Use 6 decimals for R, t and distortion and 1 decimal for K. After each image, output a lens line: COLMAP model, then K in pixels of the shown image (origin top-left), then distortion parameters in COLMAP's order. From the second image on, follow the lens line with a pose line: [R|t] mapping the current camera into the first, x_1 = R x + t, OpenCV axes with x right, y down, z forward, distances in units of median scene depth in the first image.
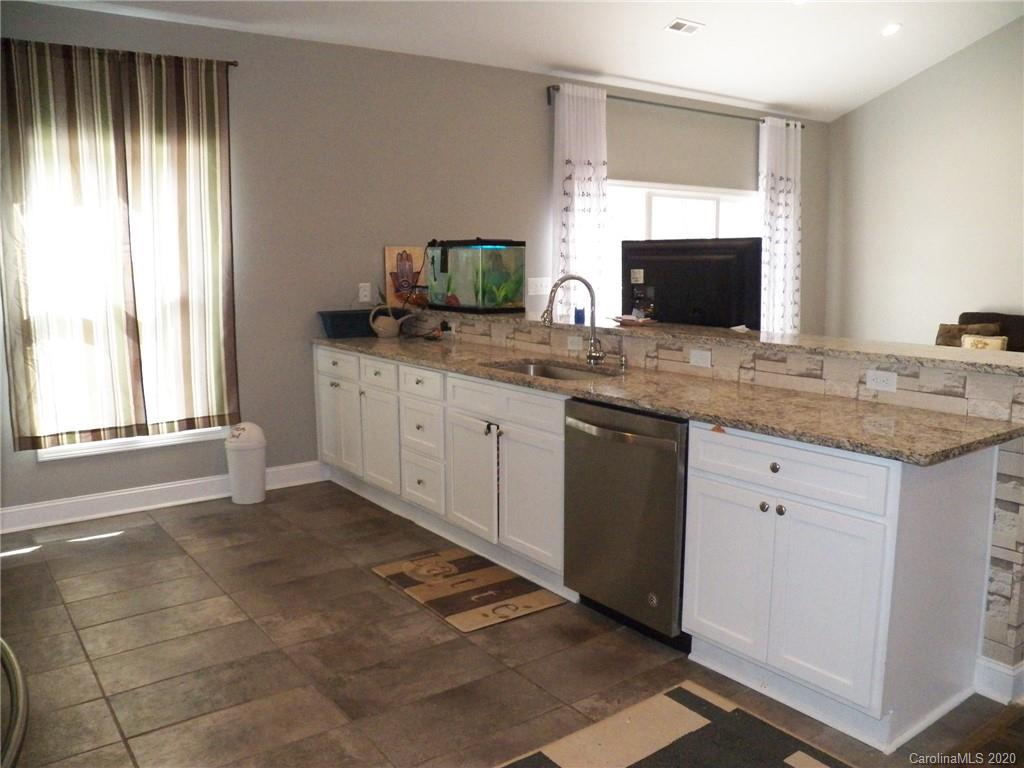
lens RADIAL K [[829.7, 0, 518.6], [0, 829.7, 380.3], [0, 0, 1]] dist [-0.139530, 0.081160]
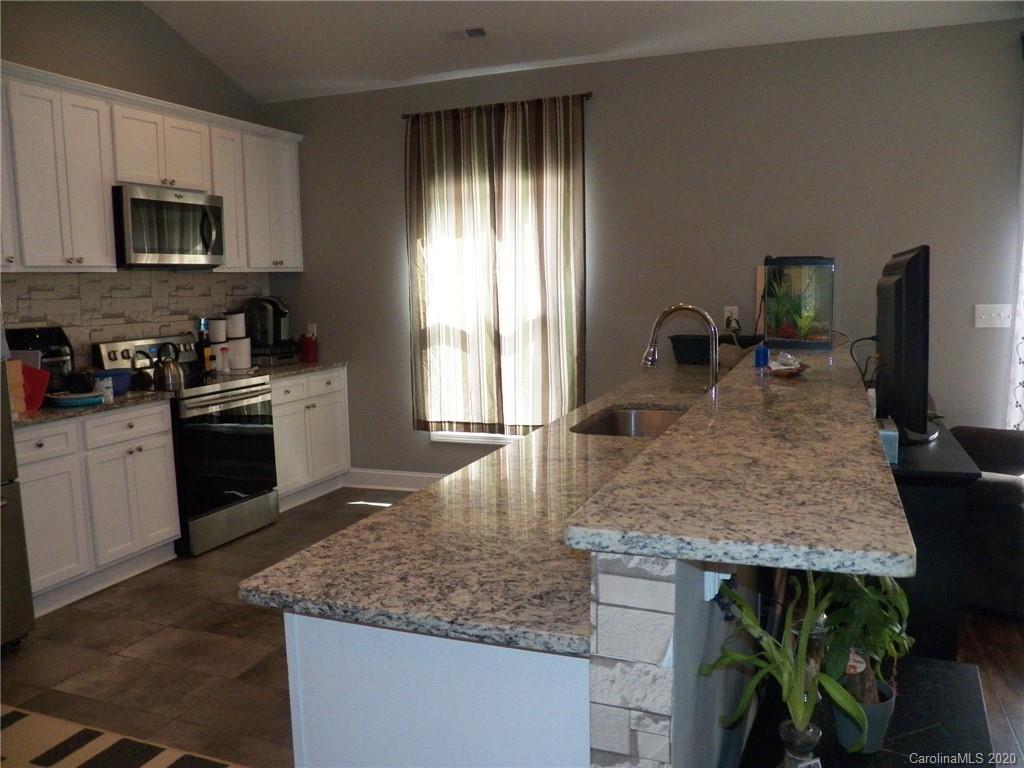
lens RADIAL K [[829.7, 0, 514.7], [0, 829.7, 387.6], [0, 0, 1]] dist [-0.139530, 0.081160]
pose [[0.537170, 0.097714, -0.837795, 0.562889], [-0.101132, 0.993563, 0.051039, -0.063241], [0.837389, 0.057311, 0.543594, 0.388733]]
